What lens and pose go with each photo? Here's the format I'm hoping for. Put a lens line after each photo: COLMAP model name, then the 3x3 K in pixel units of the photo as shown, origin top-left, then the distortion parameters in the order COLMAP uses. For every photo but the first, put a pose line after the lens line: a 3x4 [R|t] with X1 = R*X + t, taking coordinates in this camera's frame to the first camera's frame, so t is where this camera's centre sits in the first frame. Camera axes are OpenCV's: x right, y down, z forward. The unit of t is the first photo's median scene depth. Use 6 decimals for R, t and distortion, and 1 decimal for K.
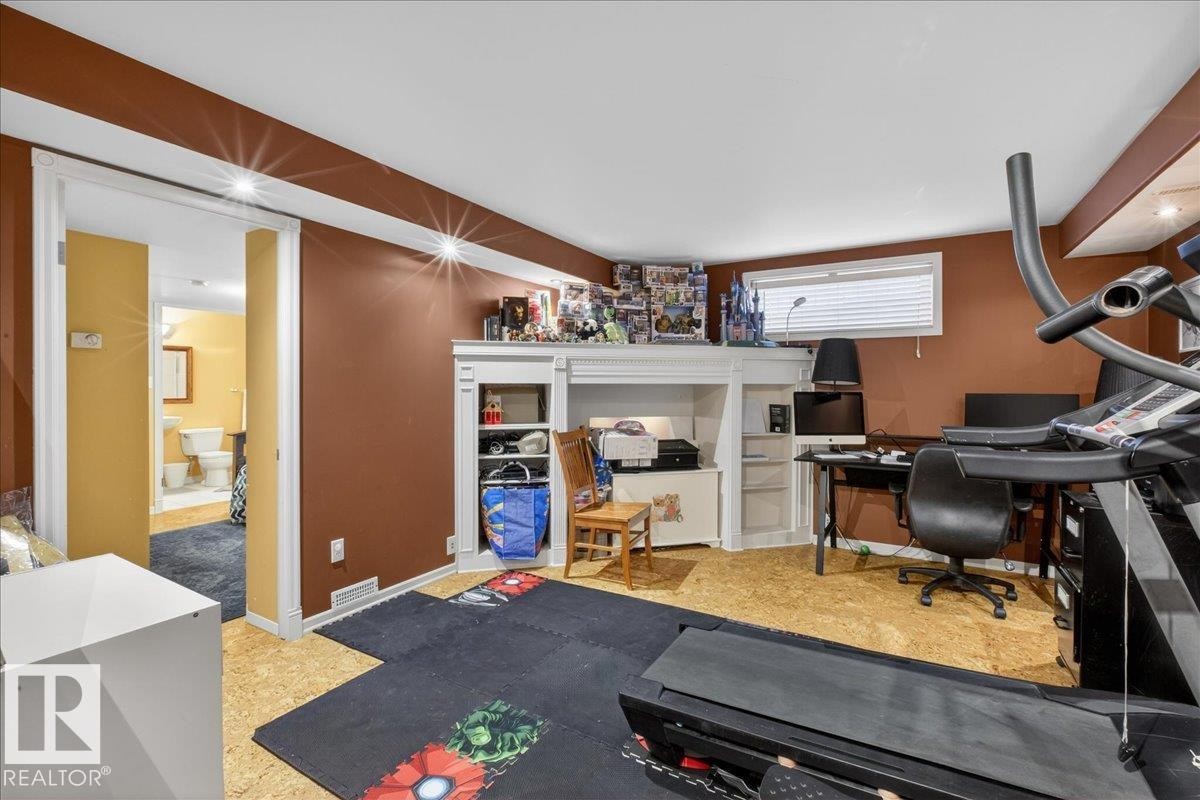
lens RADIAL K [[528.4, 0, 597.3], [0, 528.4, 393.5], [0, 0, 1]] dist [-0.004857, 0.000493]
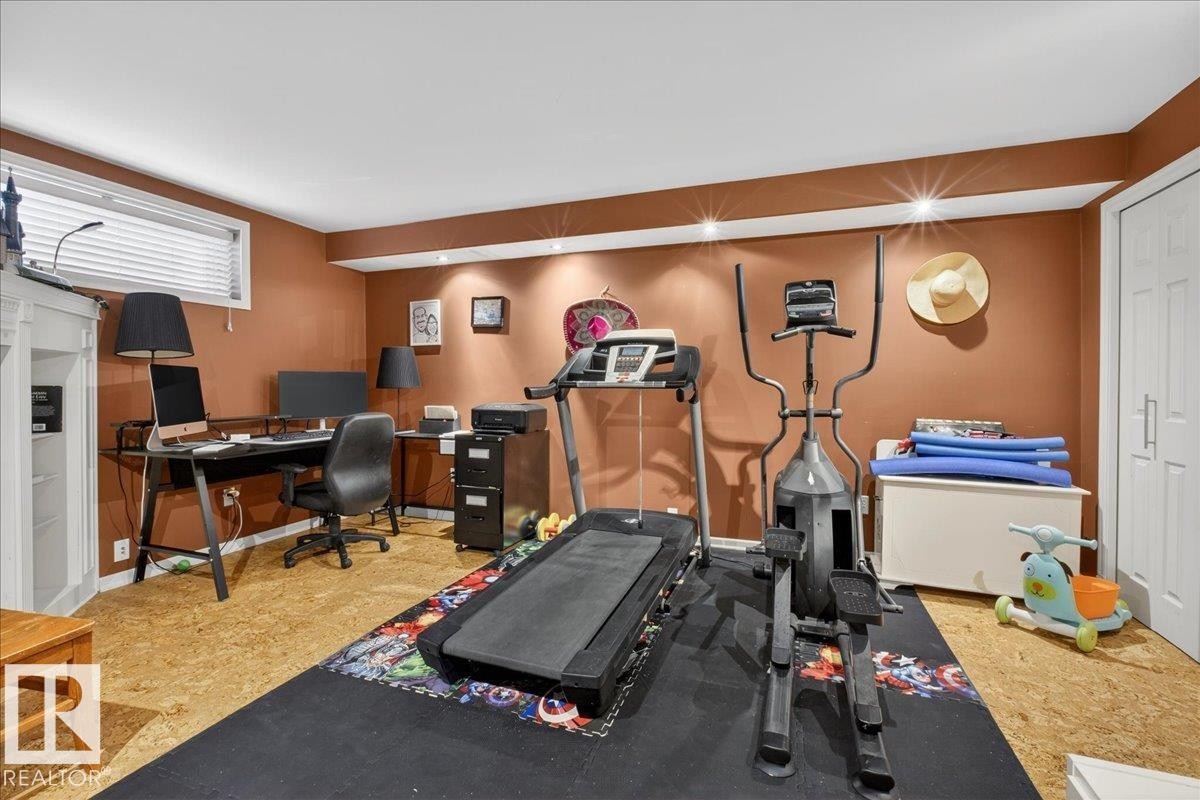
lens RADIAL K [[528.4, 0, 595.0], [0, 528.4, 390.4], [0, 0, 1]] dist [-0.004857, 0.000493]
pose [[-0.178993, -0.016021, 0.983720, -0.474656], [0.008399, 0.999806, 0.017812, 0.026449], [-0.983814, 0.011450, -0.178824, 0.642721]]
